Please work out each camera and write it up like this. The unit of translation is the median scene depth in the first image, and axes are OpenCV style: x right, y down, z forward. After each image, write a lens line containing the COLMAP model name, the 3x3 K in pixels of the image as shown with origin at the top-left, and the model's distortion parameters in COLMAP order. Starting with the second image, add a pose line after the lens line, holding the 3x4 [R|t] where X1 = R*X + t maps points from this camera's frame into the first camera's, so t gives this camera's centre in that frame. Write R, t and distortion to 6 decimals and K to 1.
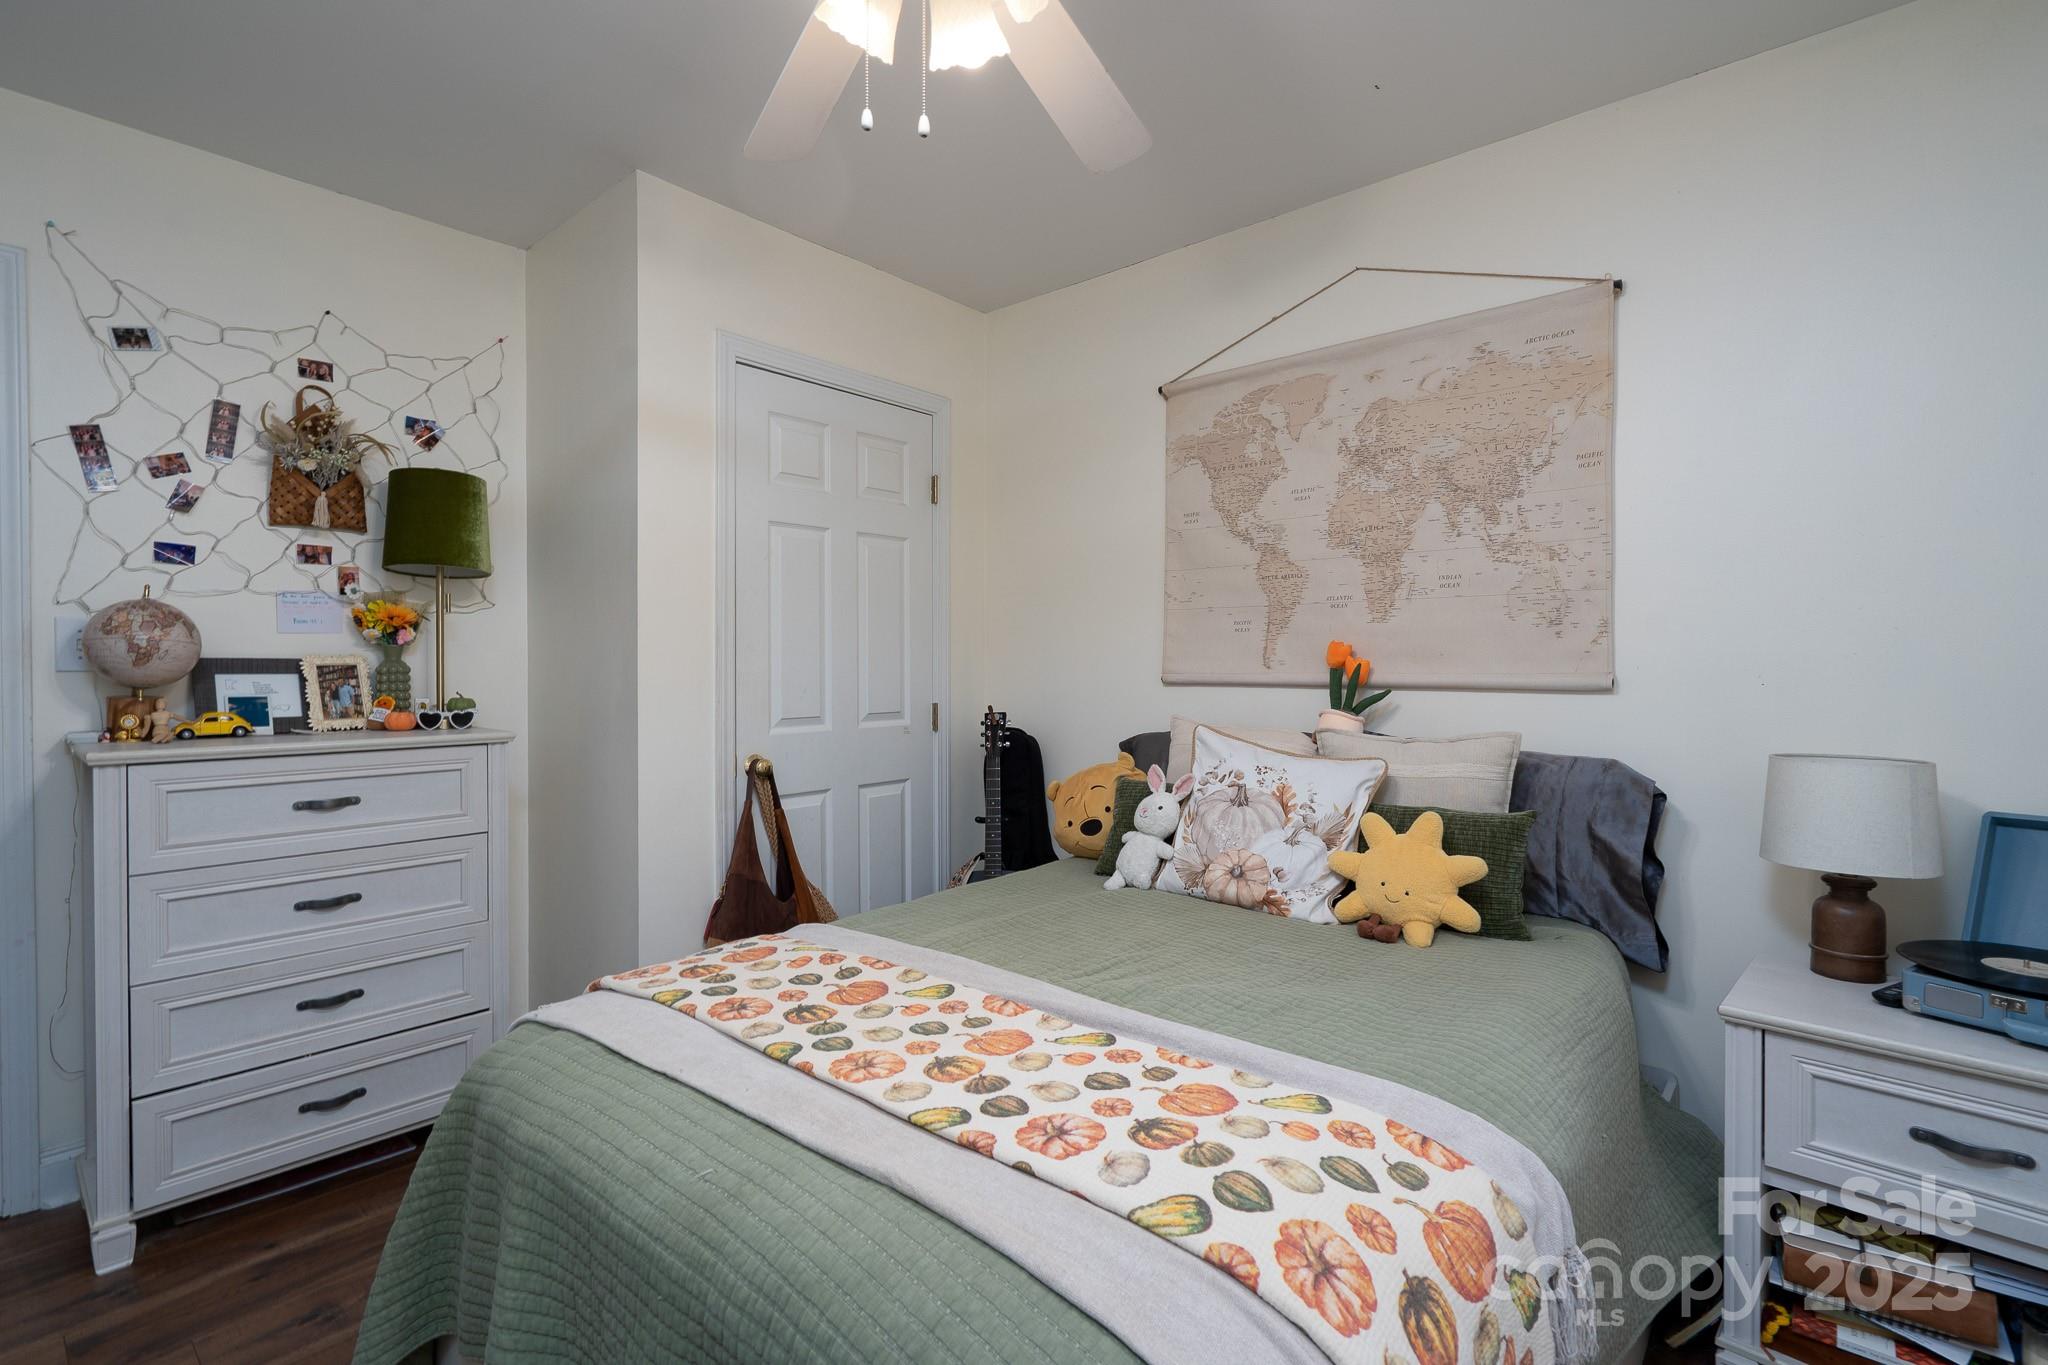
lens RADIAL K [[936.6, 0, 1017.3], [0, 936.6, 680.2], [0, 0, 1]] dist [-0.005156, 0.002078]
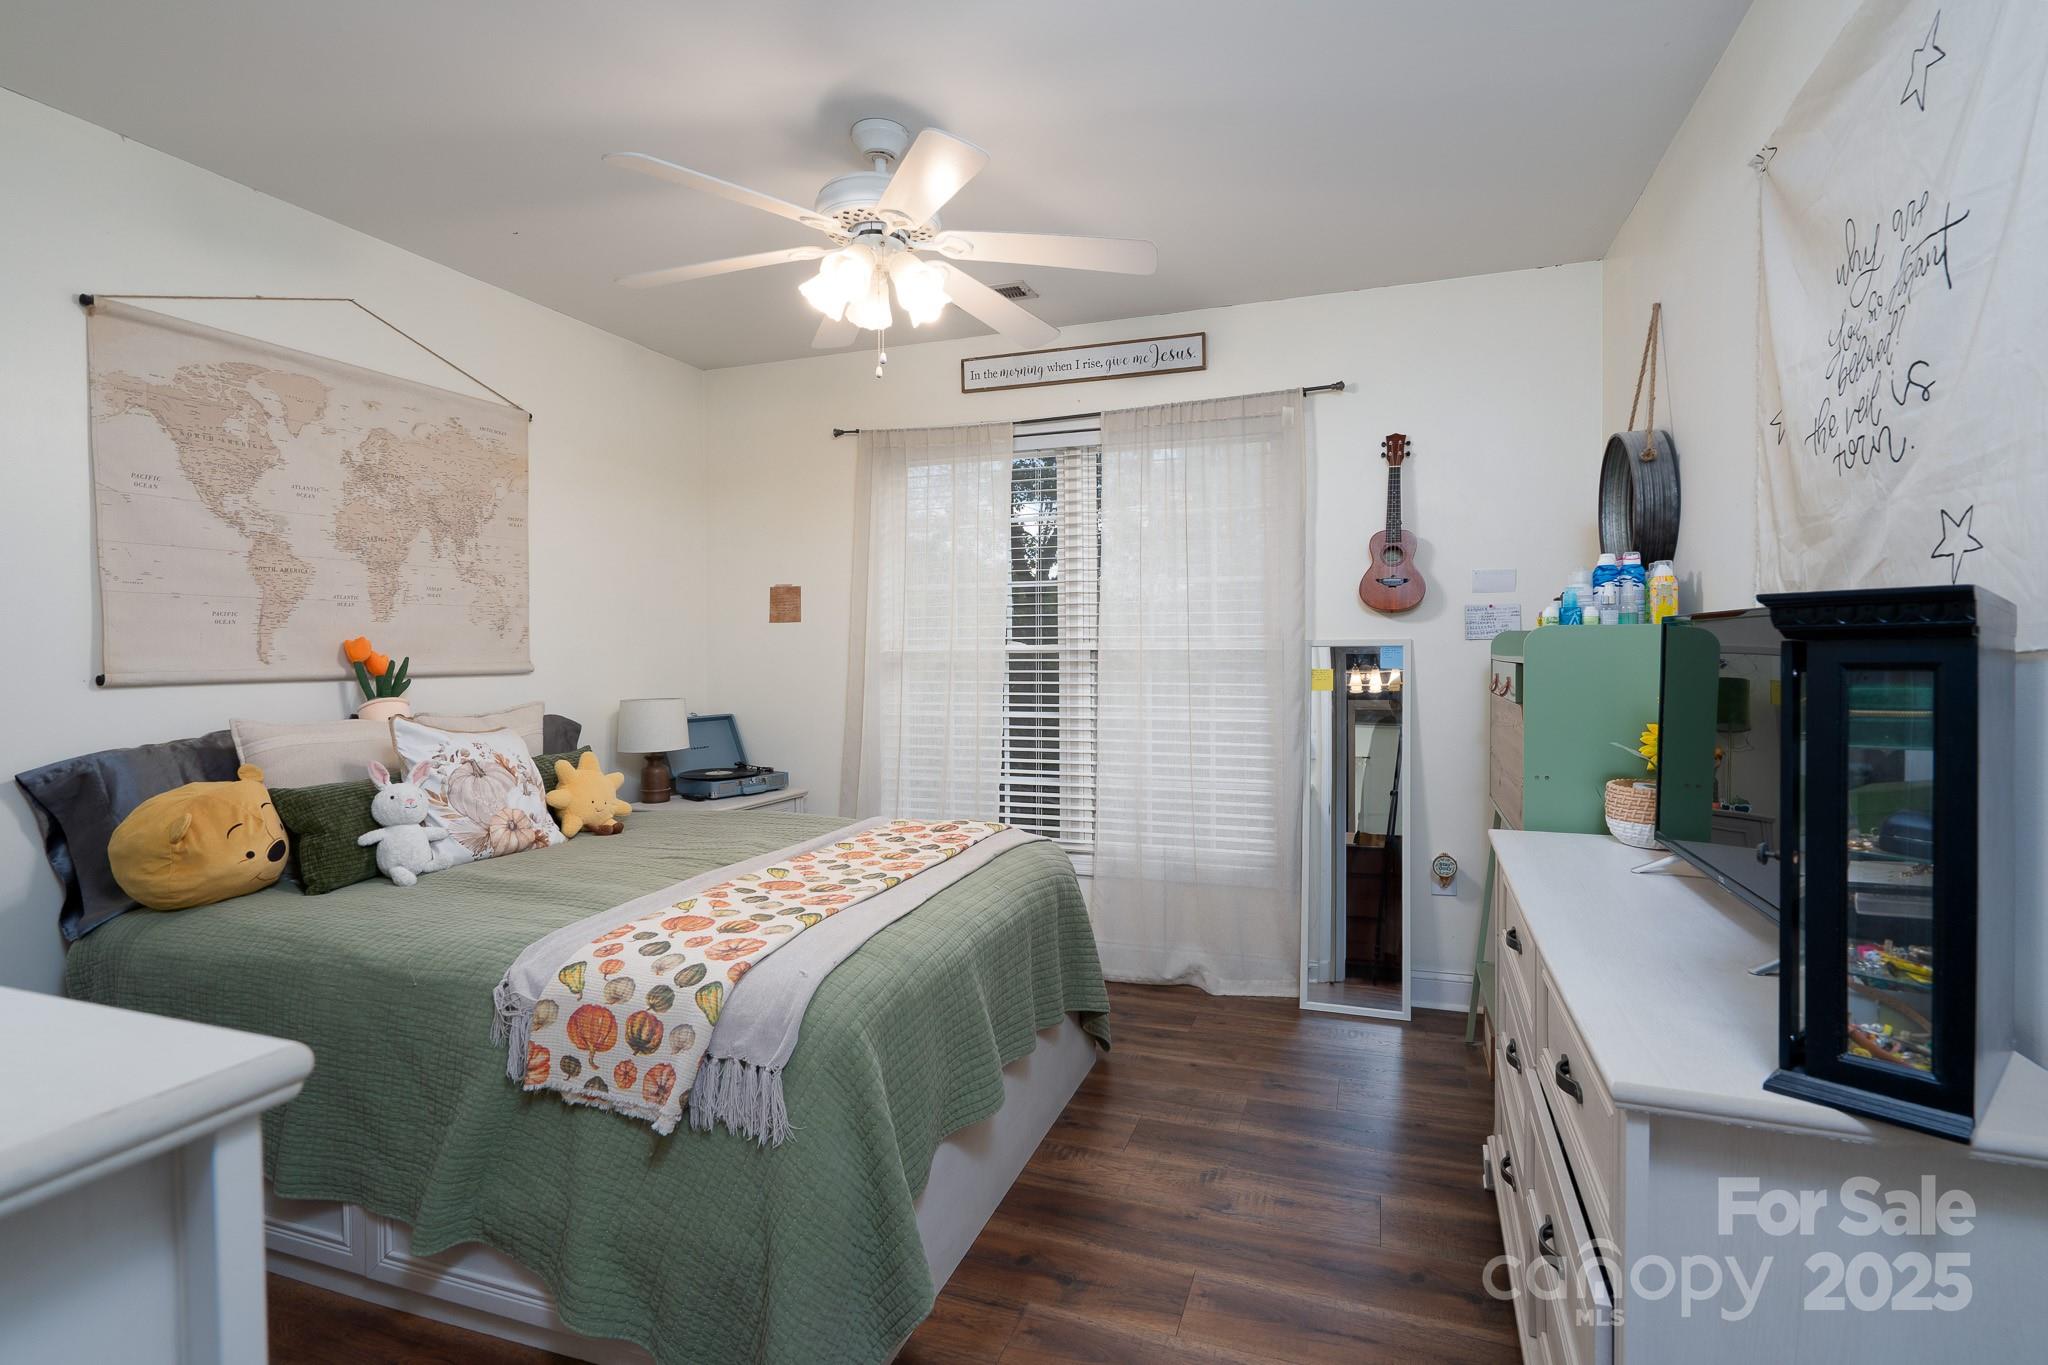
lens RADIAL K [[936.6, 0, 1020.7], [0, 936.6, 668.6], [0, 0, 1]] dist [-0.005156, 0.002078]
pose [[-0.350327, -0.019001, 0.936435, -0.990903], [0.025252, 0.999239, 0.029723, -0.018874], [-0.936287, 0.034060, -0.349580, 0.684581]]
